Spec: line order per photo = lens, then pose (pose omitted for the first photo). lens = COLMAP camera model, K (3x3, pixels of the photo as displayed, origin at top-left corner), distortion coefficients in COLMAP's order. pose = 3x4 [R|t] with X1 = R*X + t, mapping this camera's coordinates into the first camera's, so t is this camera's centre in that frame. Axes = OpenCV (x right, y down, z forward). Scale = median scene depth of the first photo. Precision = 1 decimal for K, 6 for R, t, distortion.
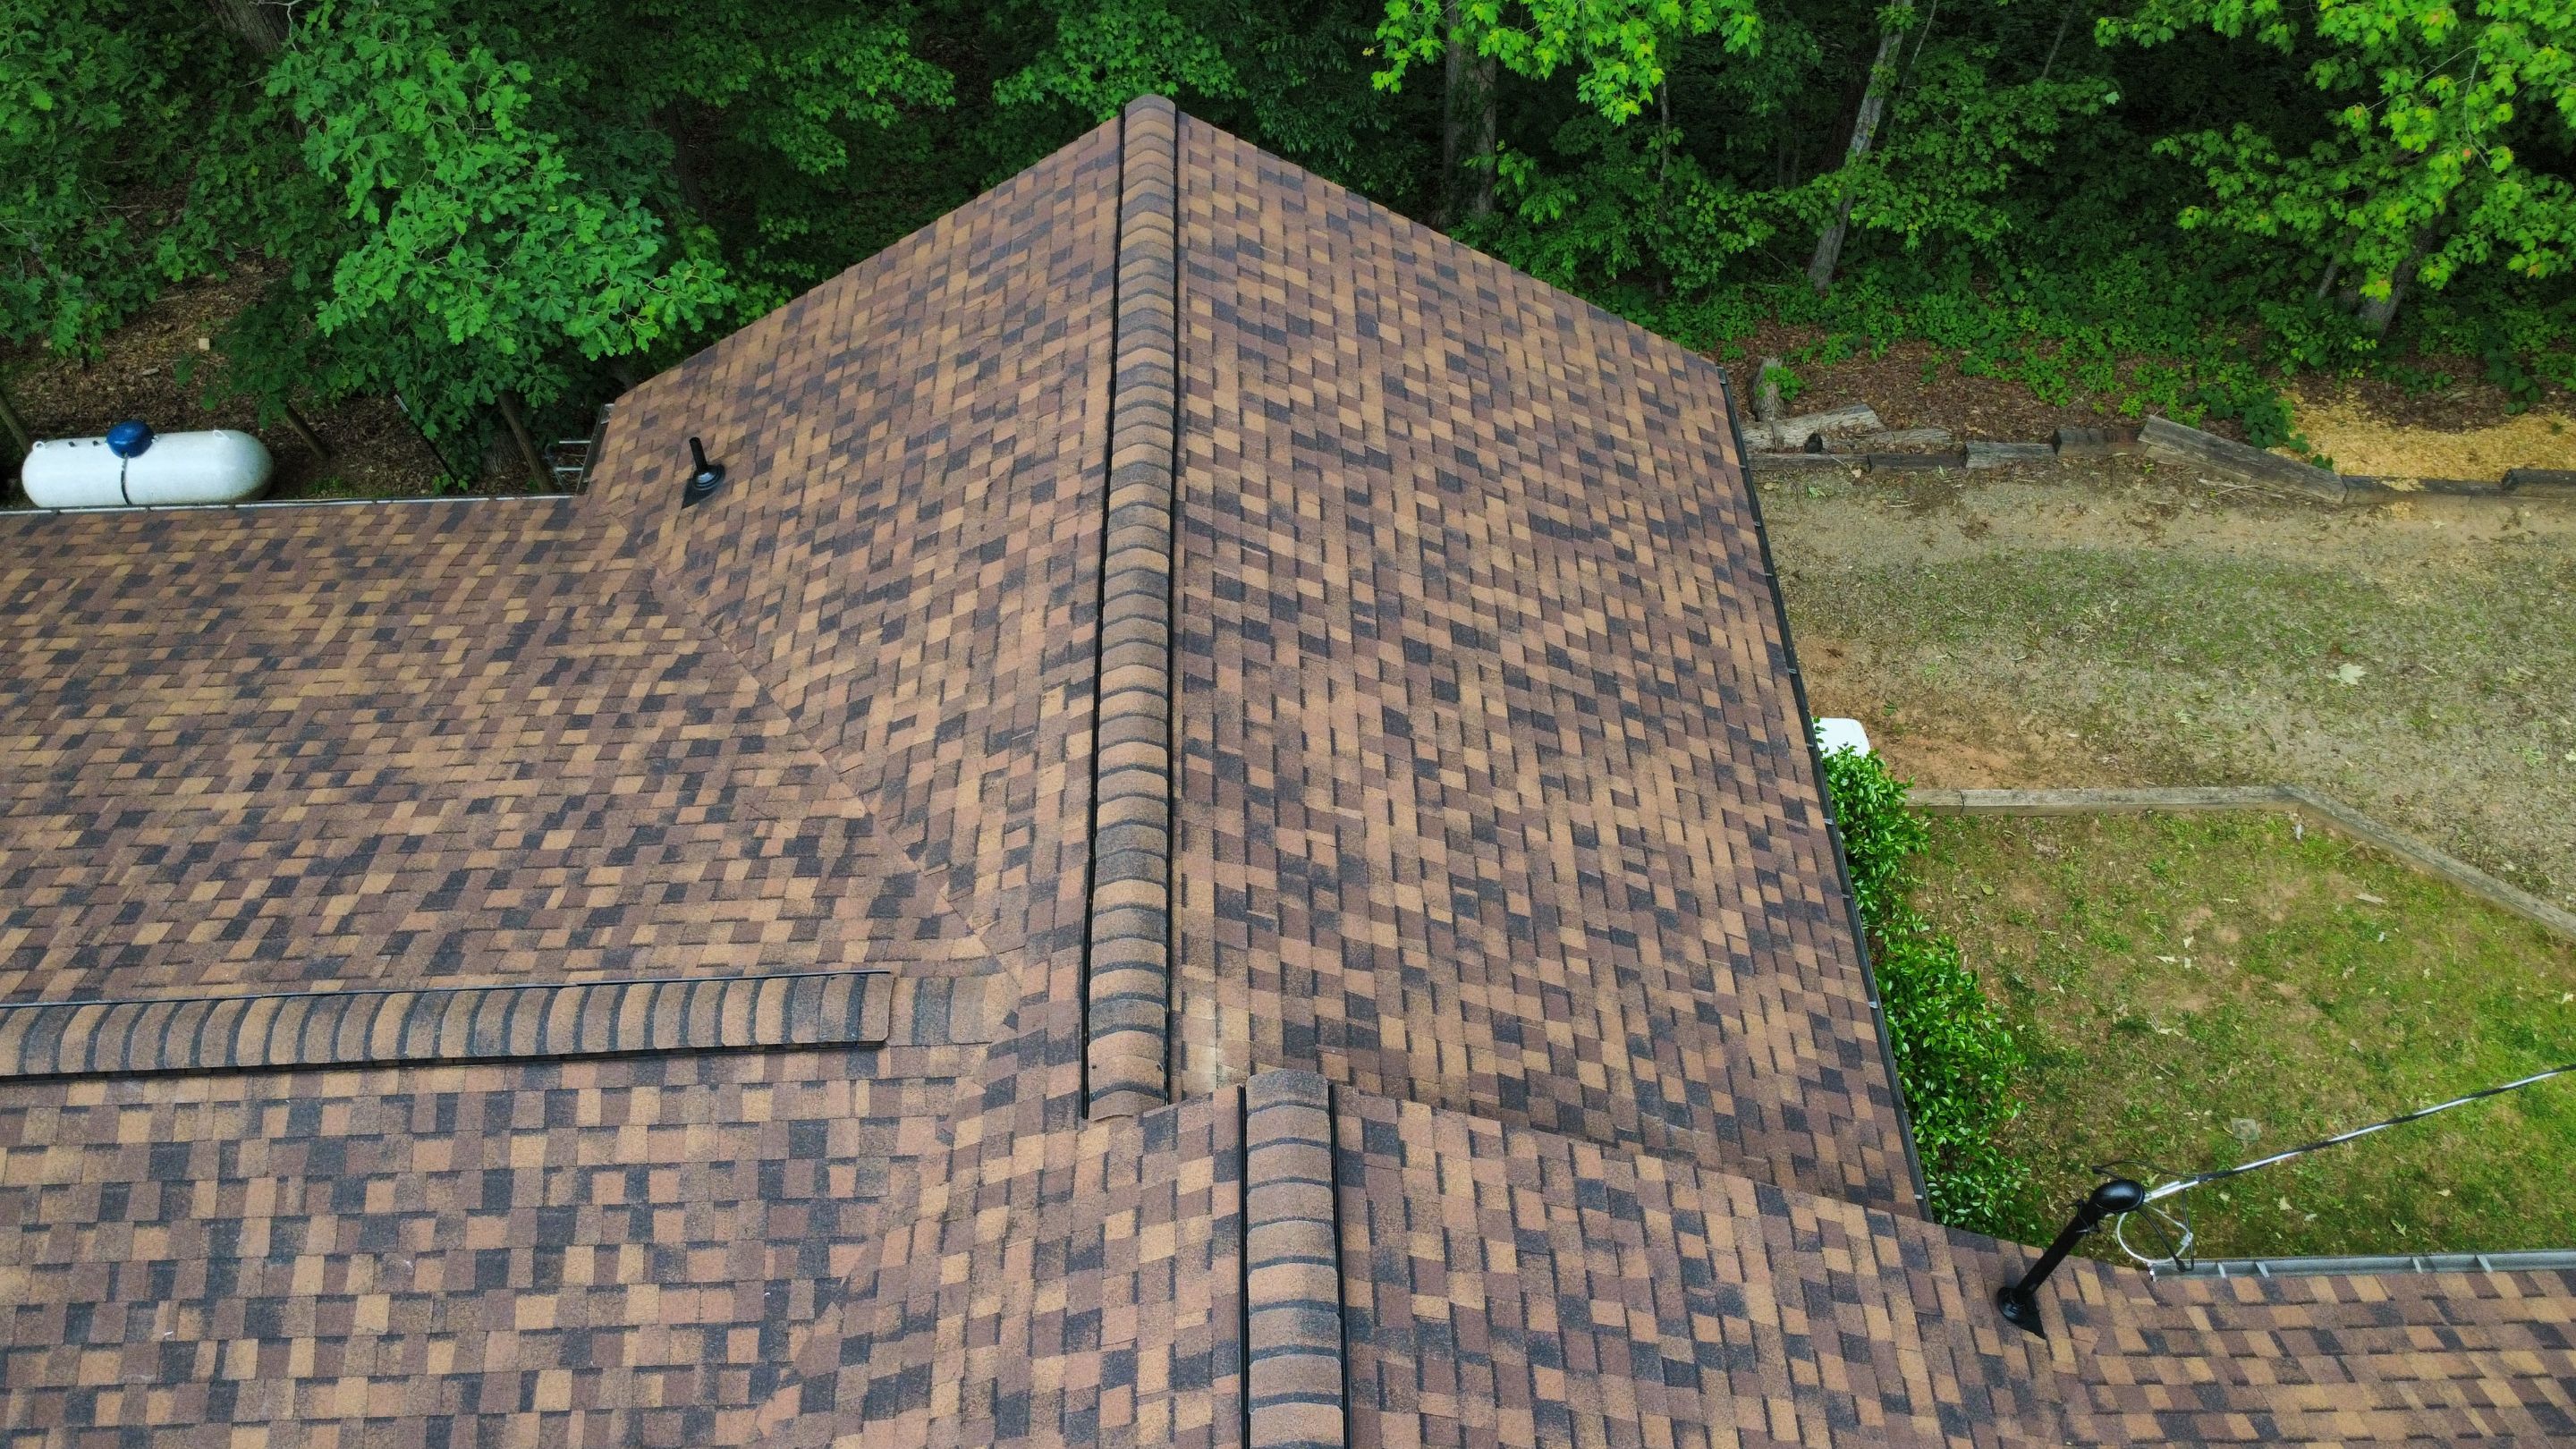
lens RADIAL K [[1879.7, 0, 1286.8], [0, 1879.7, 725.6], [0, 0, 1]] dist [-0.000423, -0.000369]
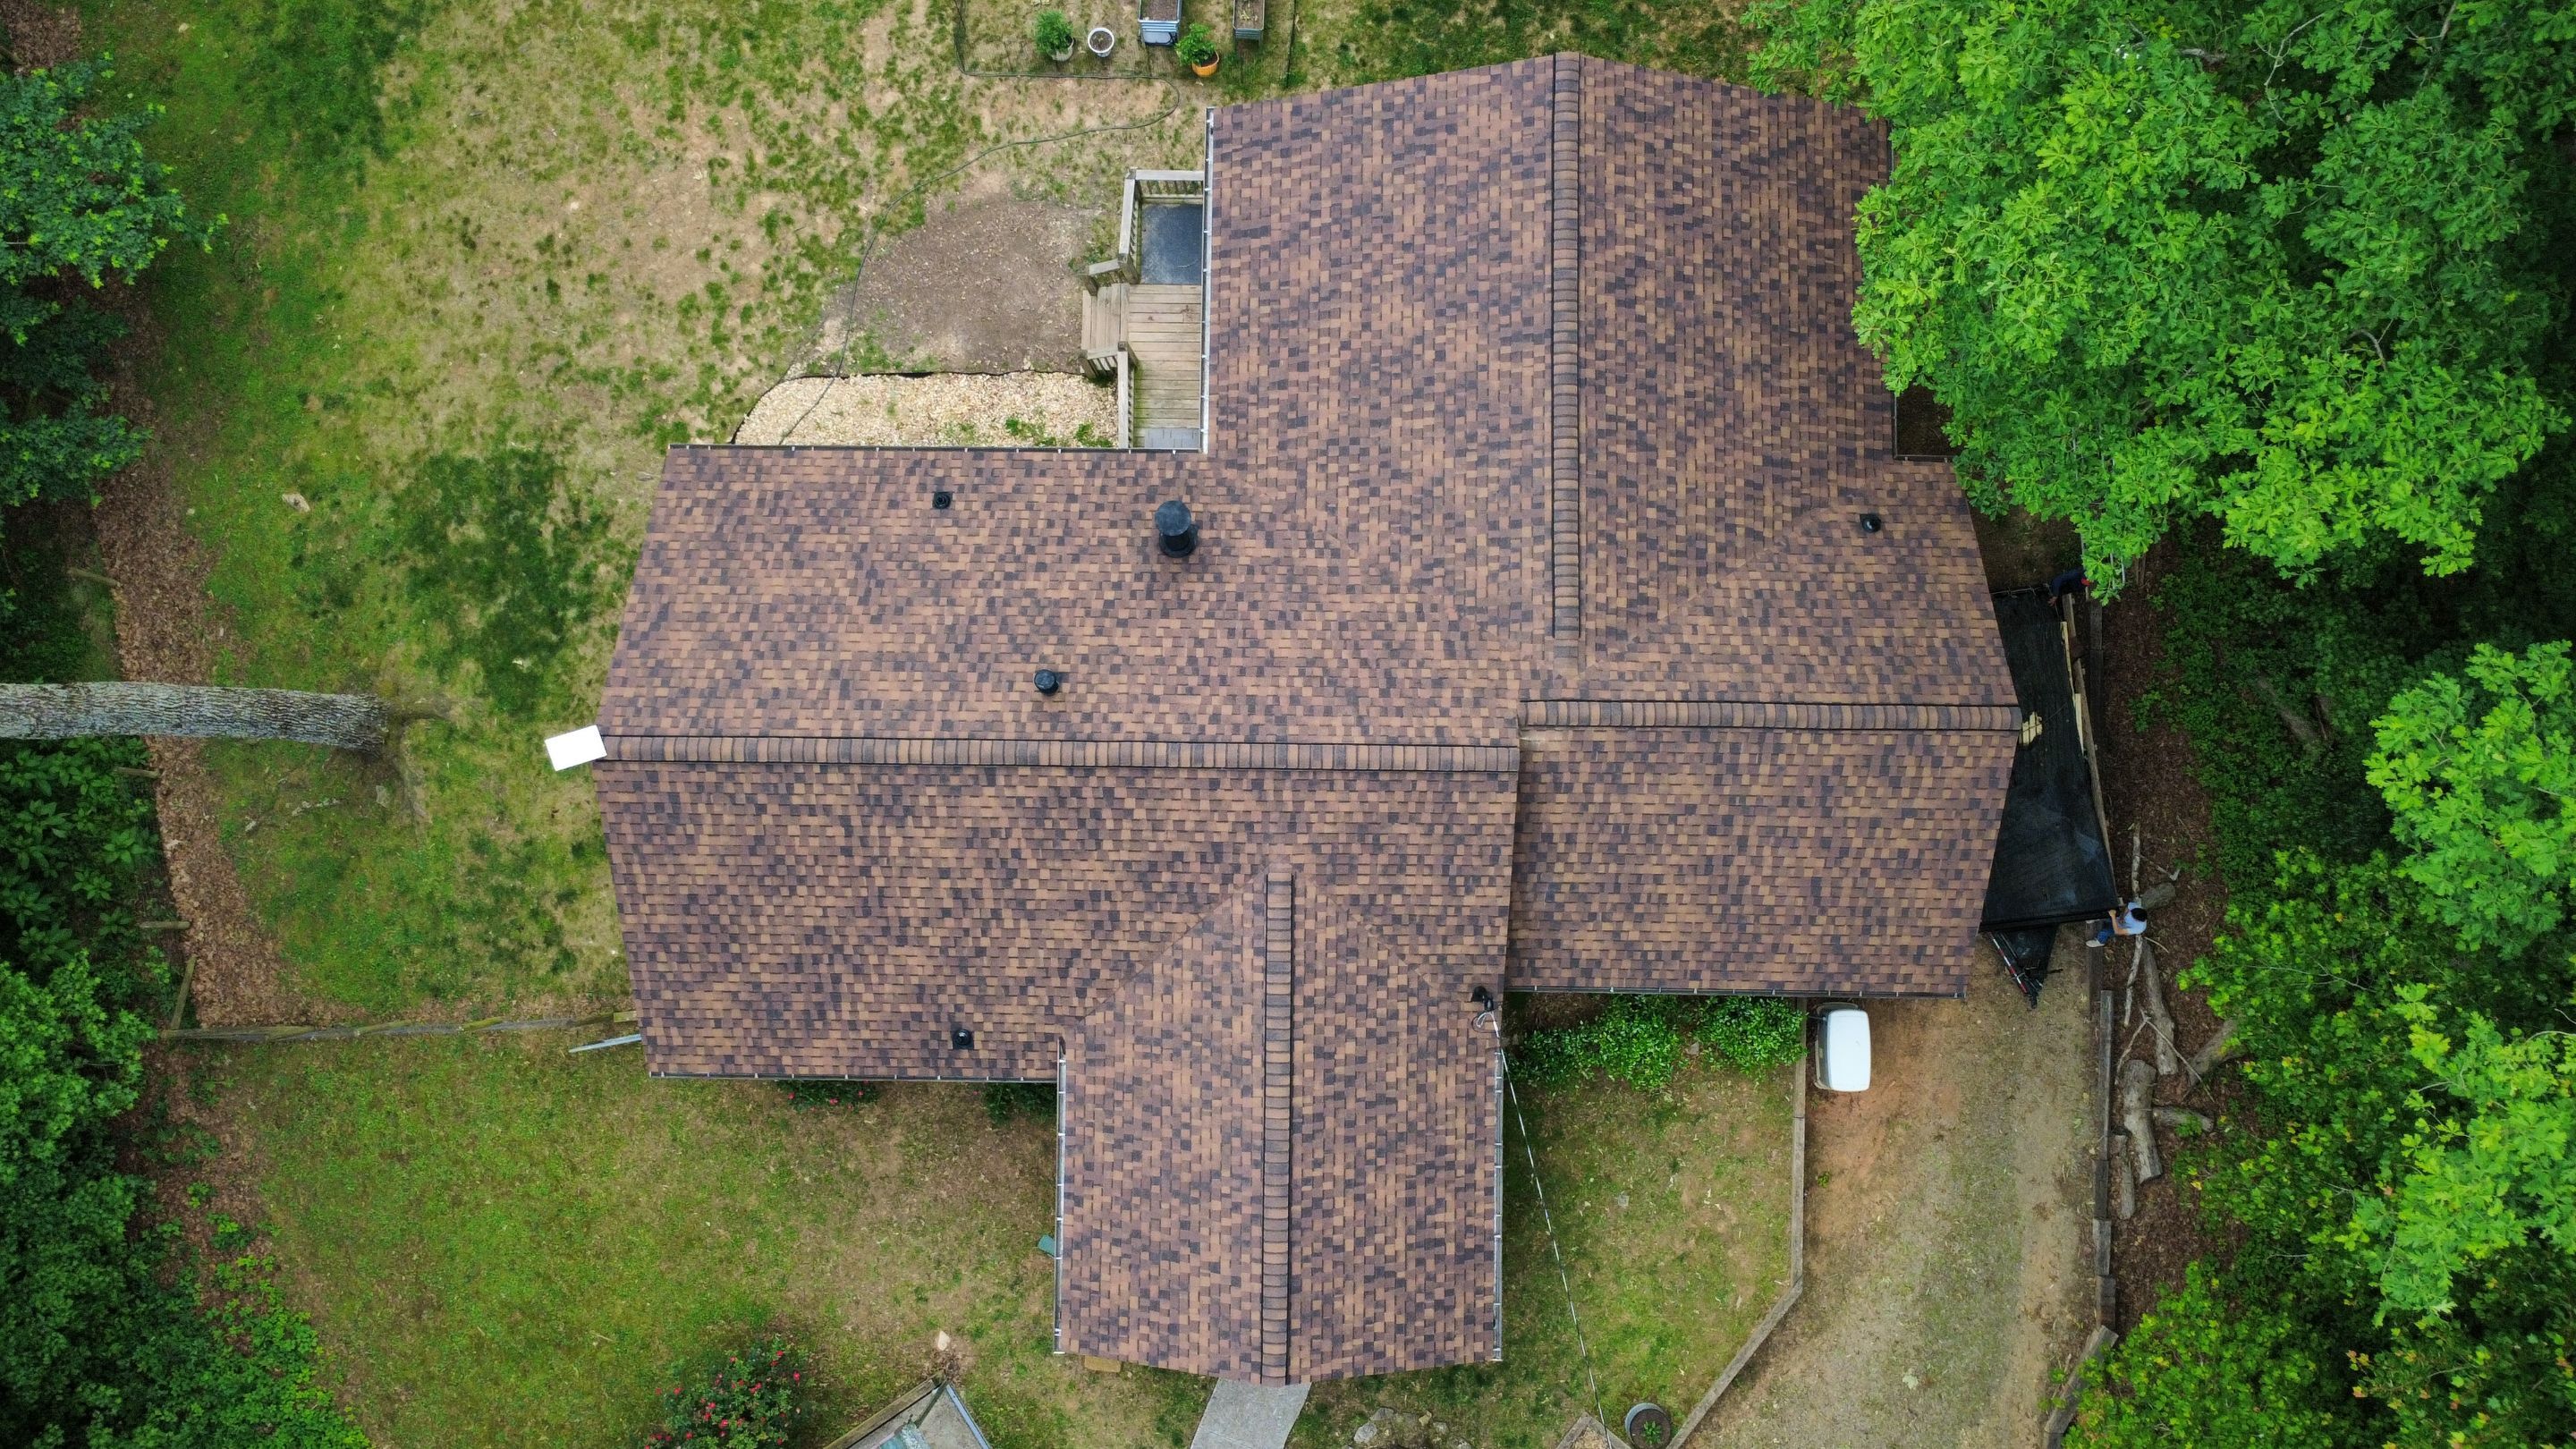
lens RADIAL K [[1879.7, 0, 1286.8], [0, 1879.7, 725.6], [0, 0, 1]] dist [-0.000423, -0.000369]
pose [[-0.040016, 0.997855, -0.051802, 0.103680], [-0.788256, 0.000334, 0.615347, -1.244278], [0.614045, 0.065457, 0.786552, -1.547397]]
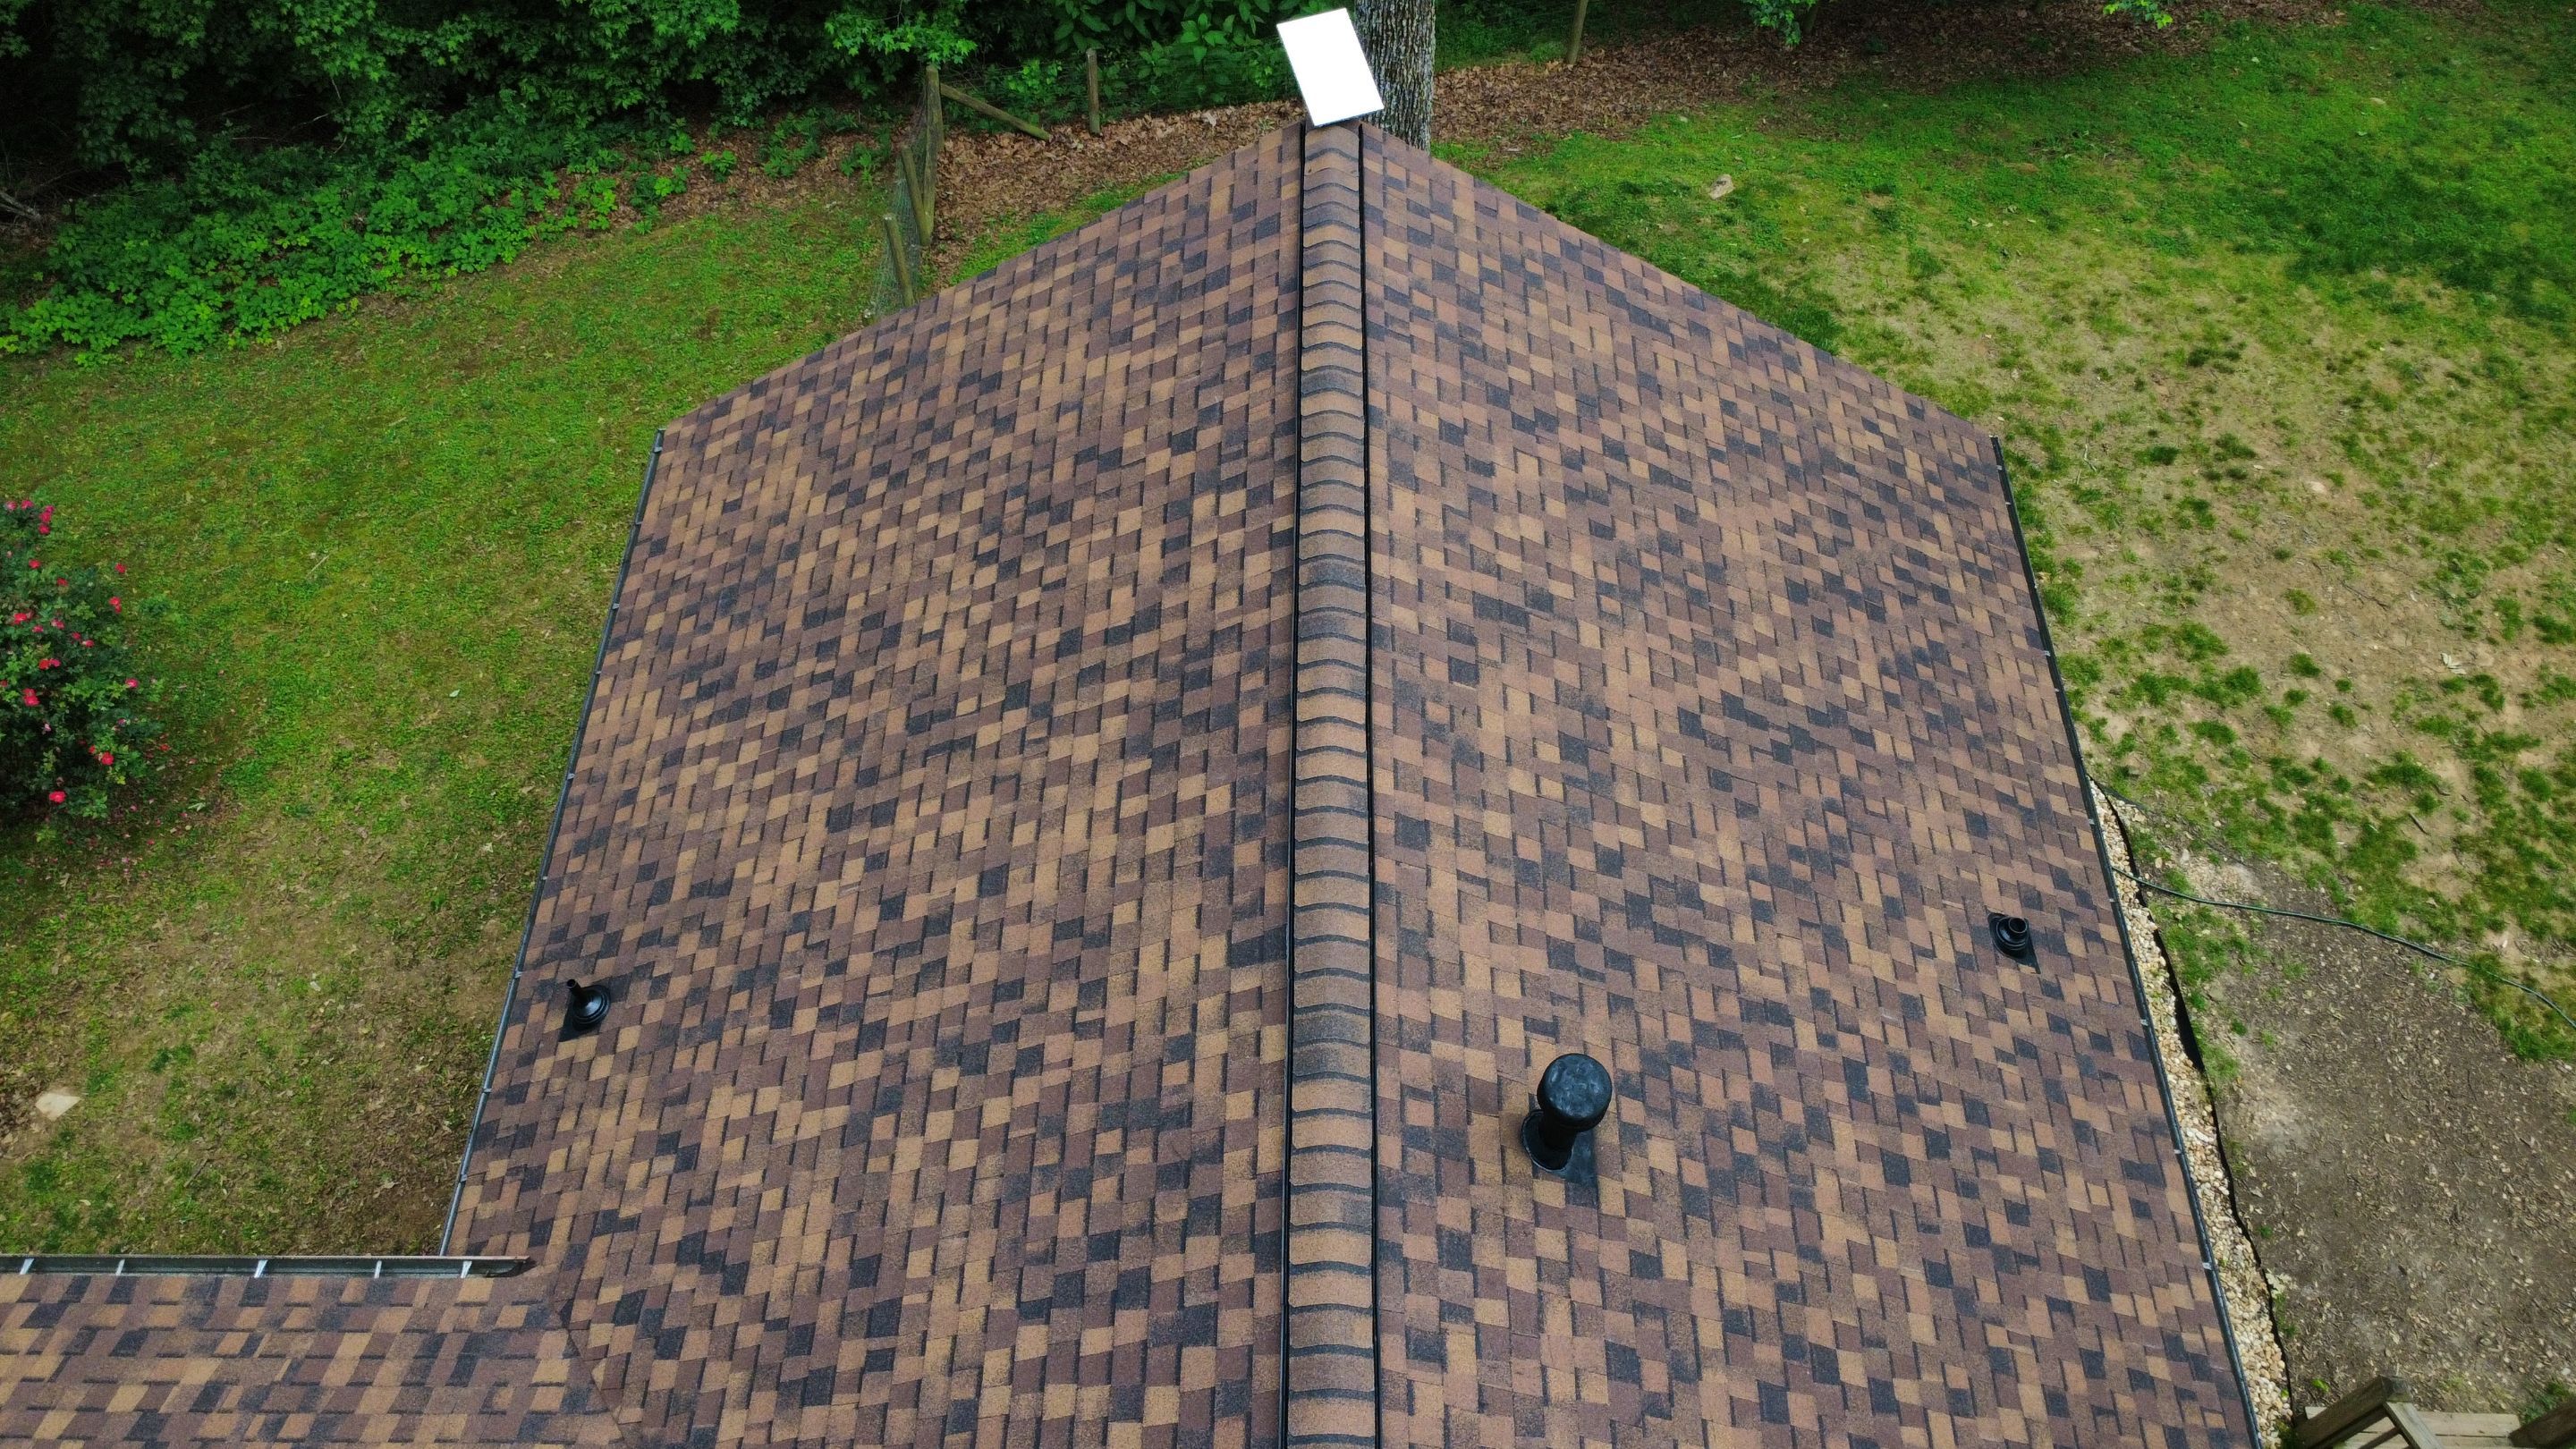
lens RADIAL K [[1879.7, 0, 1286.8], [0, 1879.7, 725.6], [0, 0, 1]] dist [-0.000423, -0.000369]
pose [[-0.999019, -0.027209, 0.034933, 0.012912], [0.041844, -0.322099, 0.945781, -0.033766], [-0.014482, 0.946315, 0.322921, -0.057924]]
